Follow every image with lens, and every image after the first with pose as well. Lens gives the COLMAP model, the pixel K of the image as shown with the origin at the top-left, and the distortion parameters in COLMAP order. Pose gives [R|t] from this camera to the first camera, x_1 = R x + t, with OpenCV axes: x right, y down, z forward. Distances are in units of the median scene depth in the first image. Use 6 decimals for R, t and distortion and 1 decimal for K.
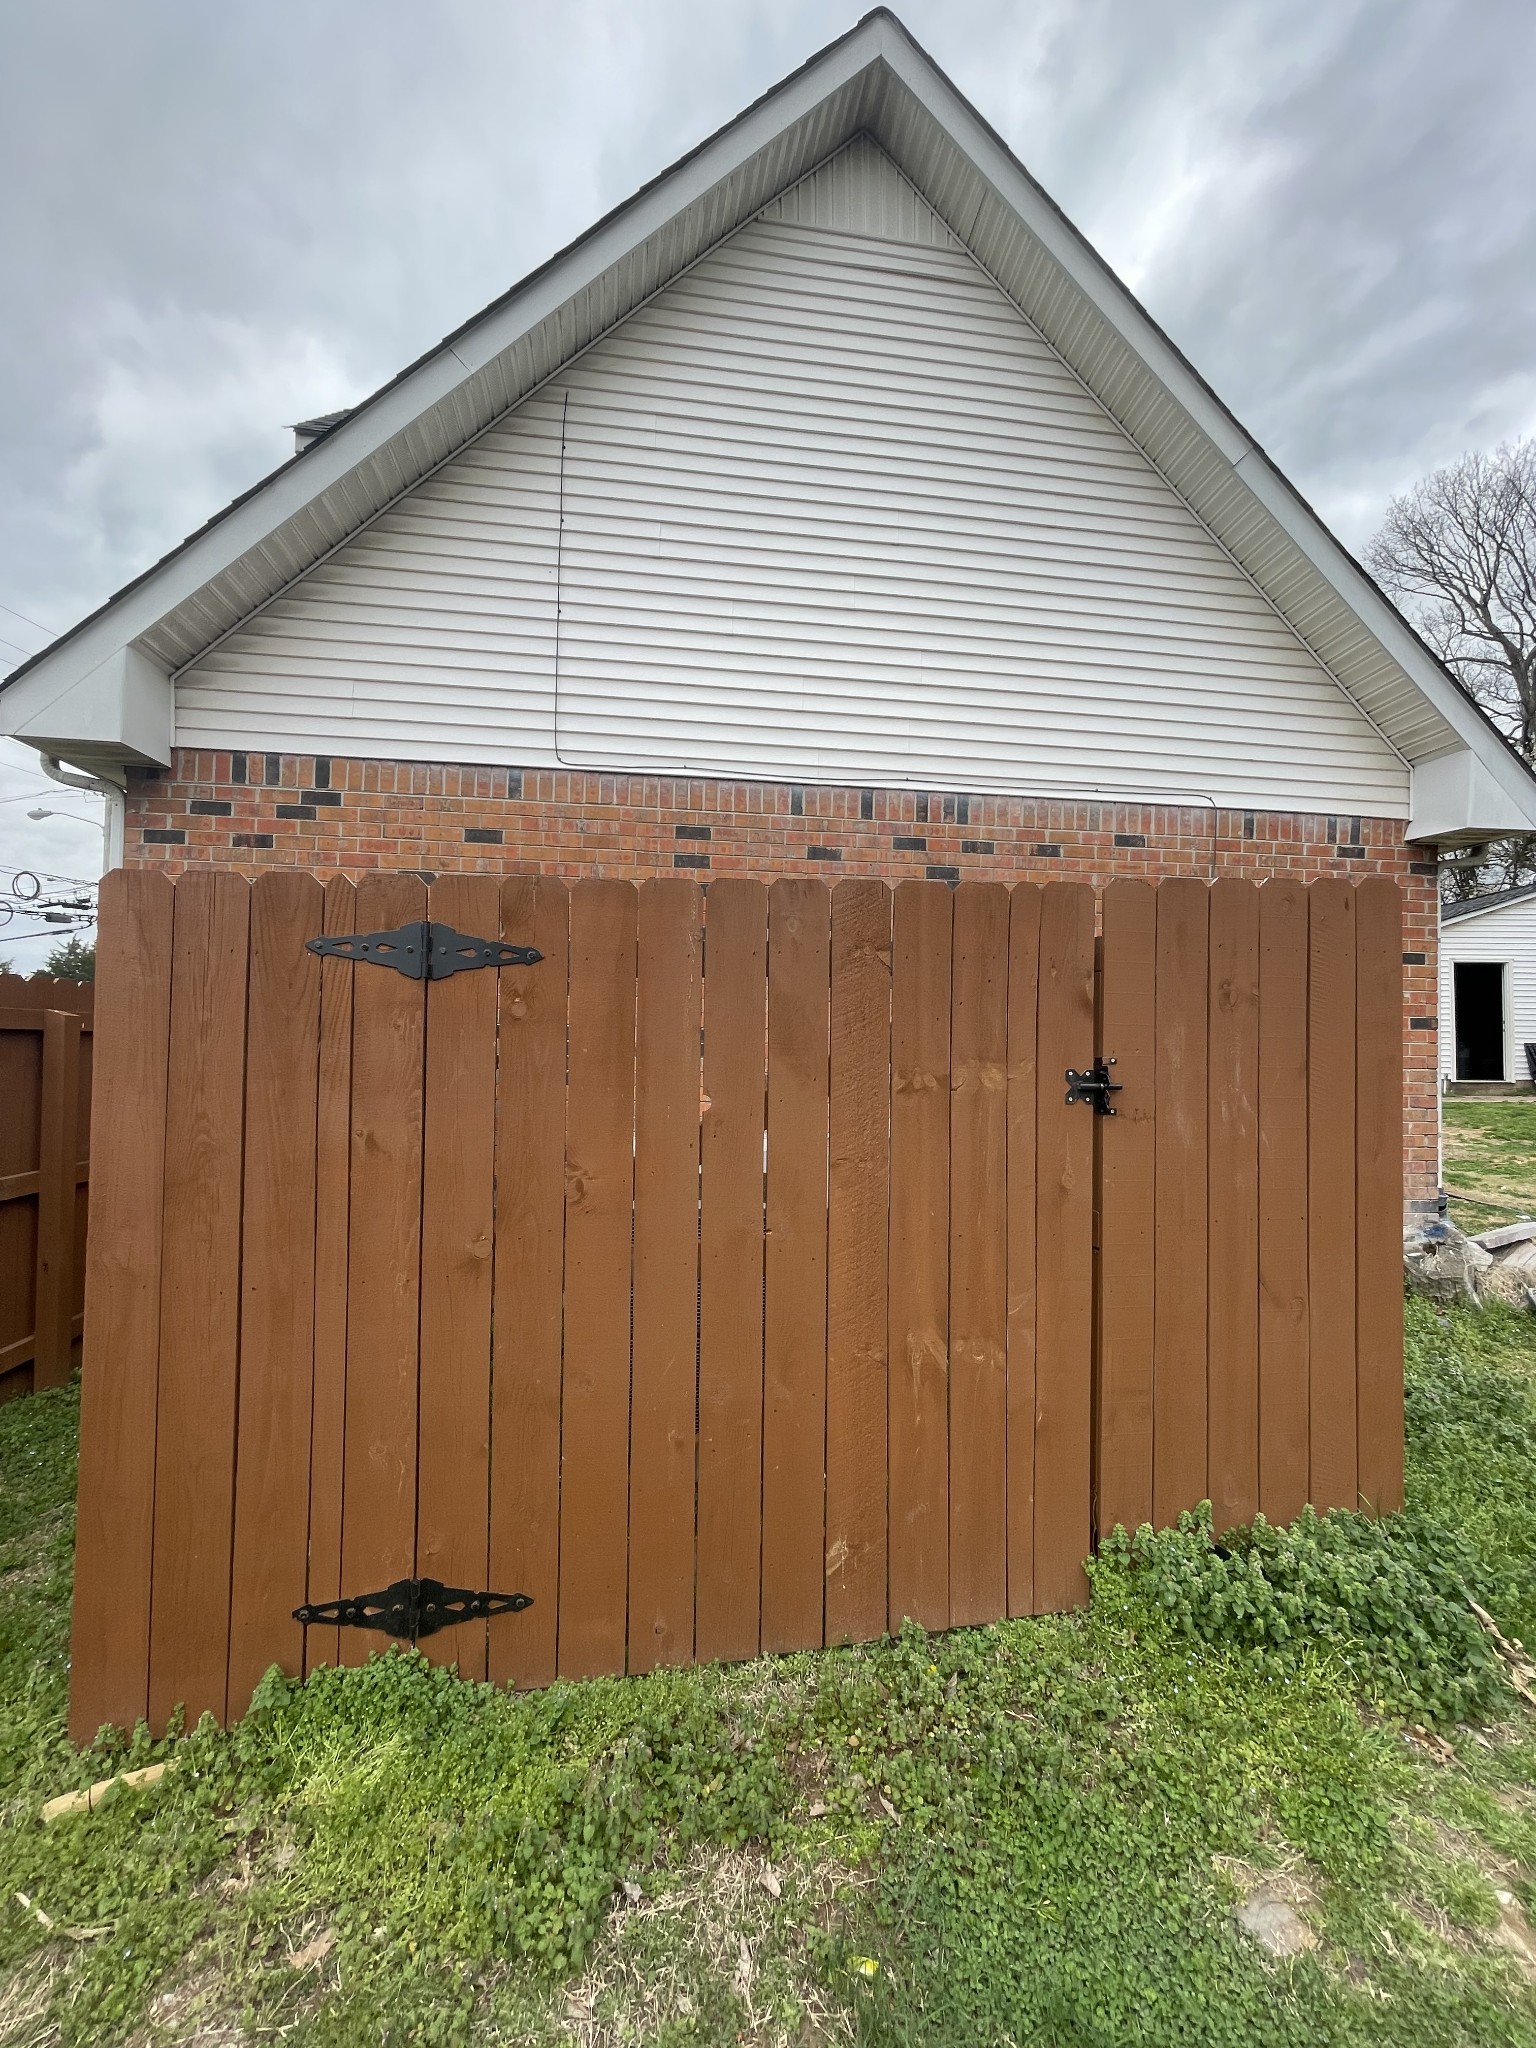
lens RADIAL K [[855.9, 0, 768.0], [0, 855.9, 1024.0], [0, 0, 1]] dist [-0.003346, -0.000022]
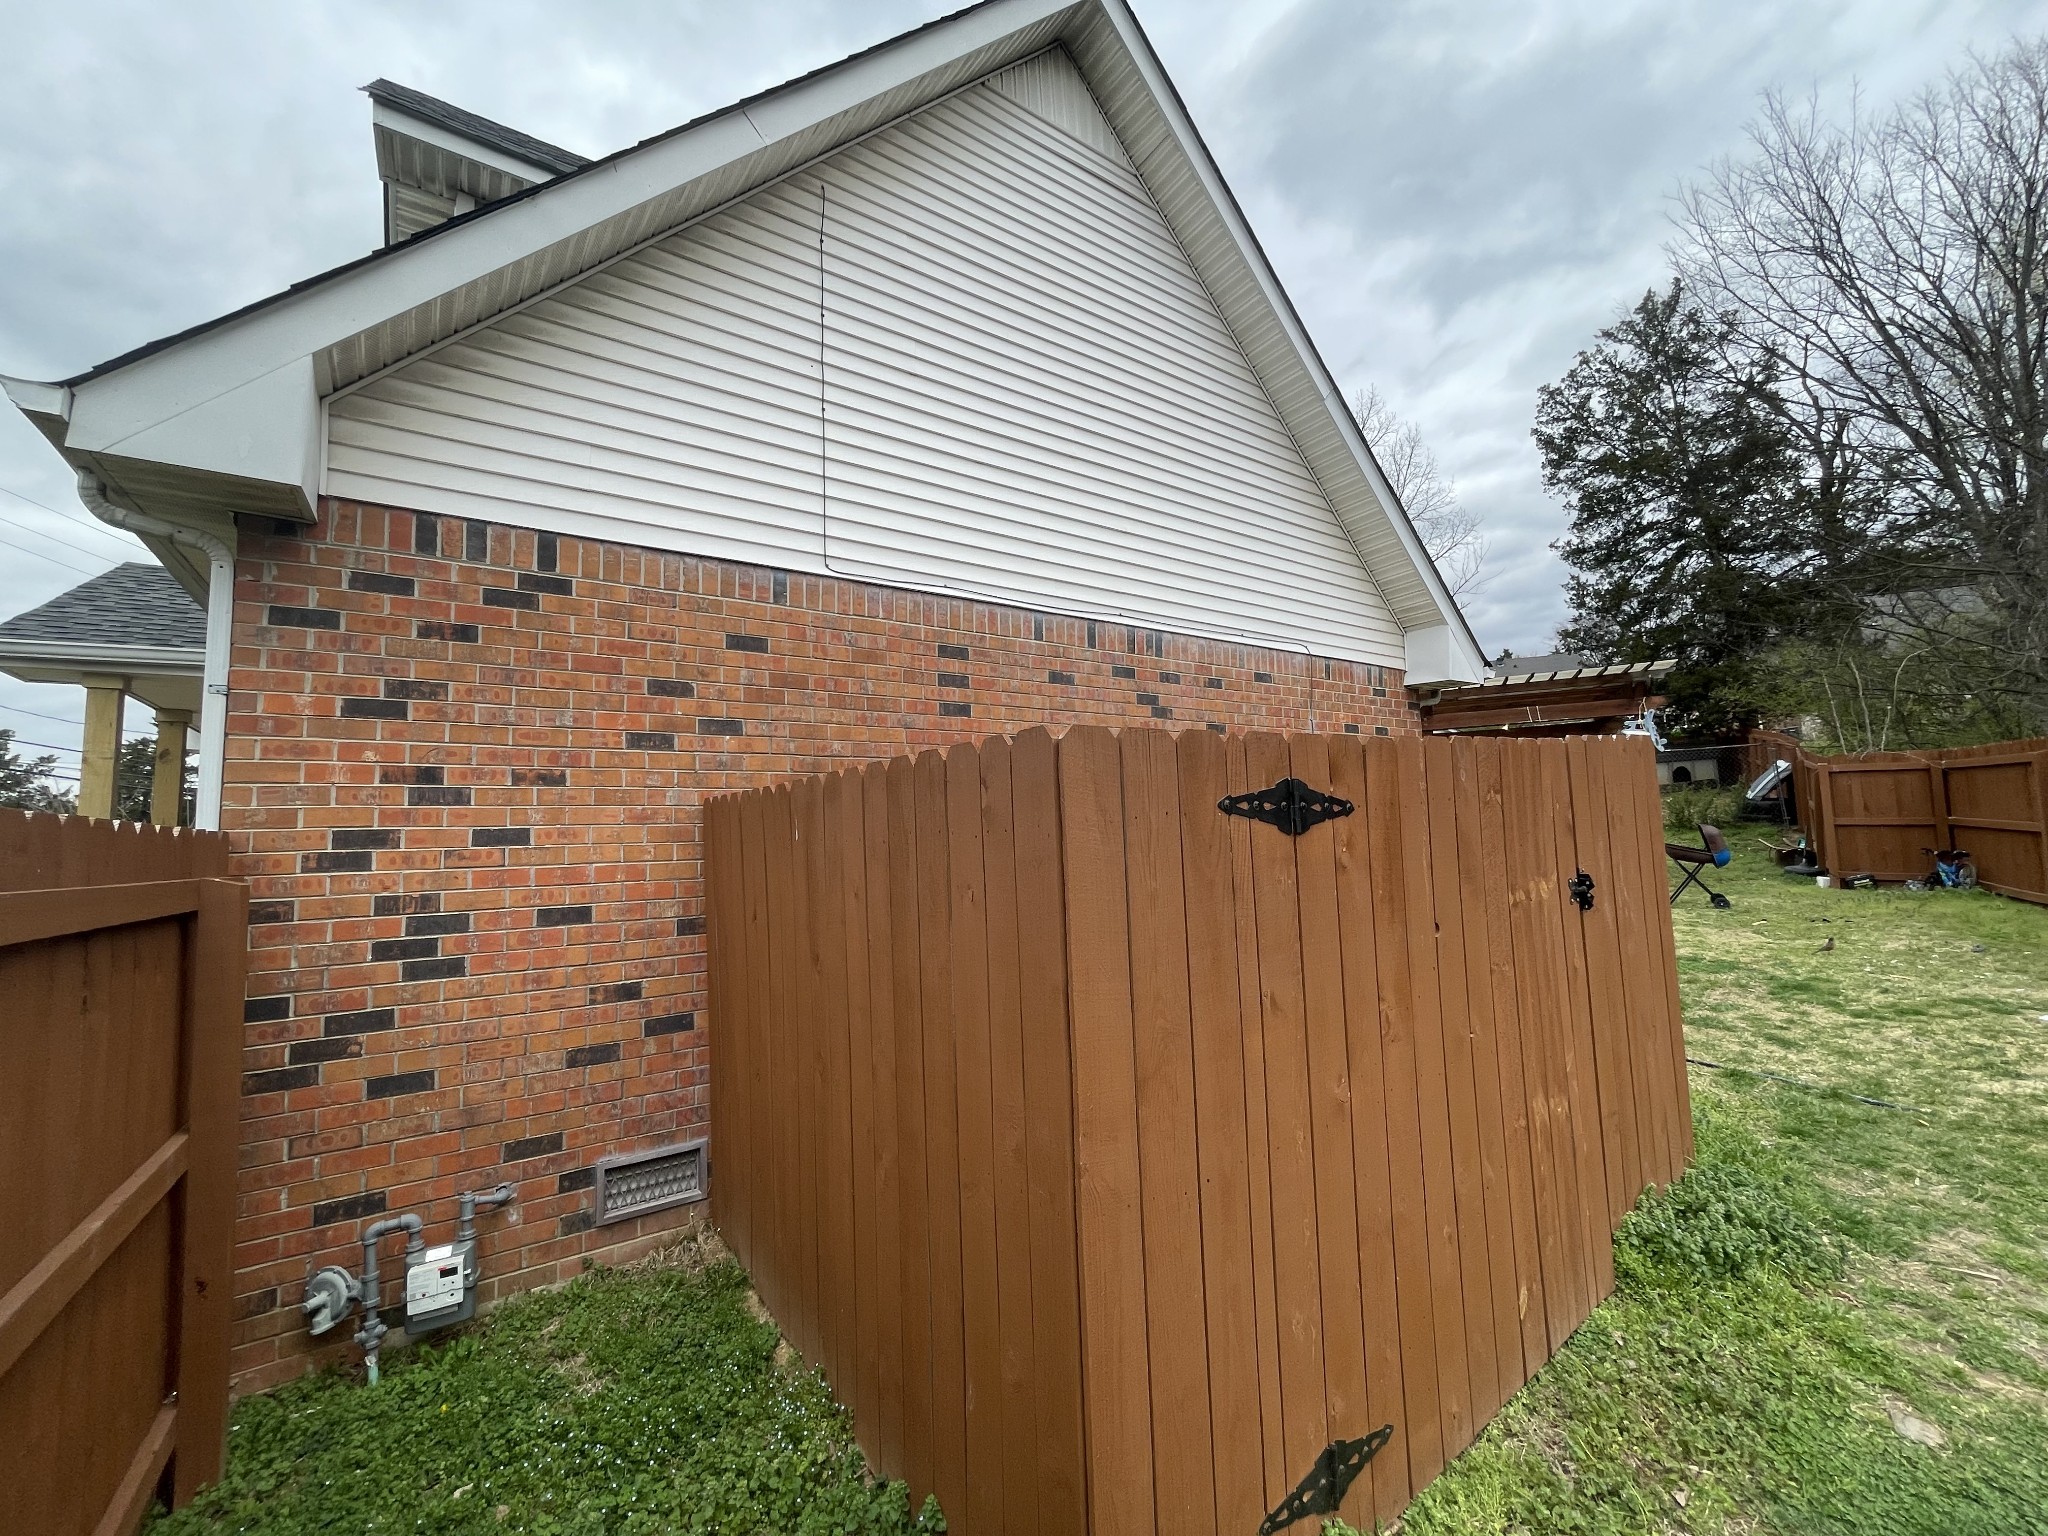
lens RADIAL K [[855.9, 0, 1027.9], [0, 855.9, 759.7], [0, 0, 1]] dist [-0.003346, -0.000022]
pose [[0.879970, -0.001378, 0.475028, -0.490335], [0.034036, 0.997608, -0.060157, -0.037968], [-0.473809, 0.069105, 0.877912, 0.101917]]
